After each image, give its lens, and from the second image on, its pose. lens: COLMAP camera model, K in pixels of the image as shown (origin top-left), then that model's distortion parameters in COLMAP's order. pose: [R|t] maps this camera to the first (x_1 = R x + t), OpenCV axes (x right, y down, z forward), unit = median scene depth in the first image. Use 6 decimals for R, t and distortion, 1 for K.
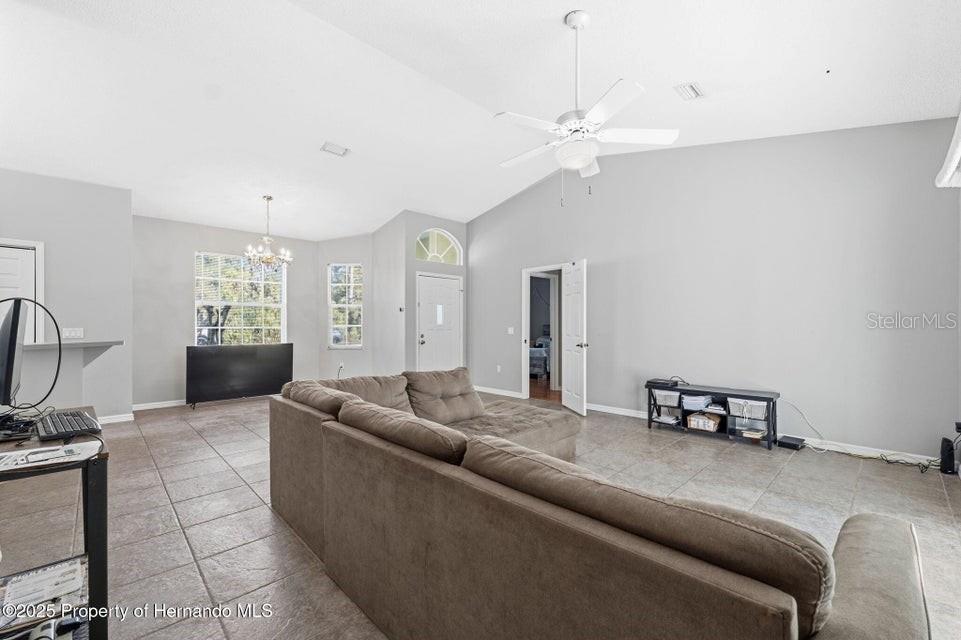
lens RADIAL K [[396.1, 0, 483.1], [0, 396.1, 321.1], [0, 0, 1]] dist [-0.001985, -0.000147]
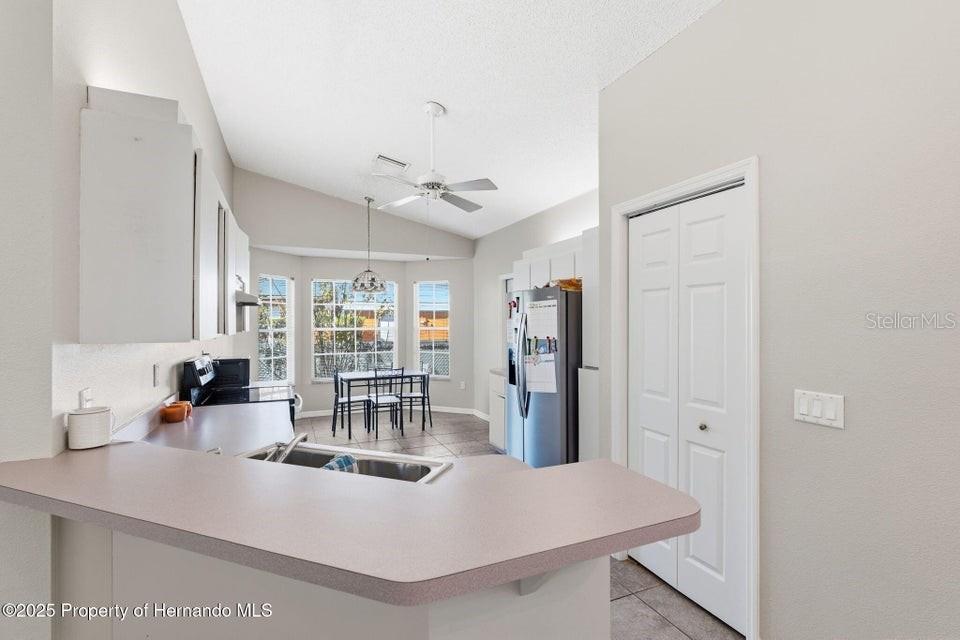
lens RADIAL K [[444.5, 0, 478.9], [0, 444.5, 323.2], [0, 0, 1]] dist [-0.000265, 0.000297]
pose [[-0.358650, -0.000138, -0.933472, -0.434861], [0.010536, 0.999936, -0.004196, -0.029323], [0.933413, -0.011340, -0.358625, 0.631926]]
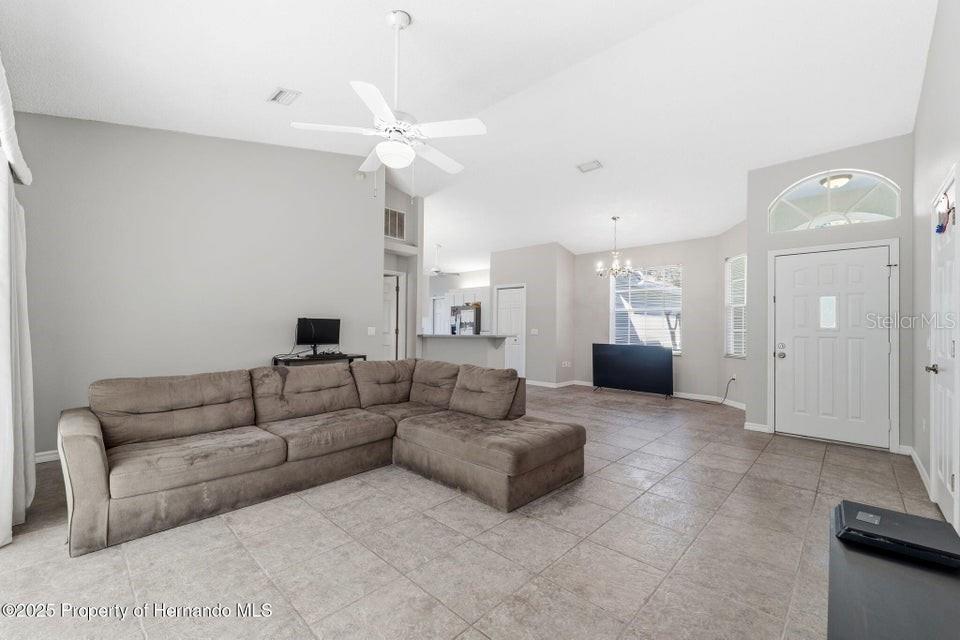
lens RADIAL K [[395.7, 0, 482.6], [0, 395.7, 321.1], [0, 0, 1]] dist [-0.001985, -0.000147]
pose [[0.037377, -0.014948, -0.999189, 0.530267], [-0.000088, 0.999888, -0.014962, 0.006122], [0.999301, 0.000647, 0.037371, 0.506811]]
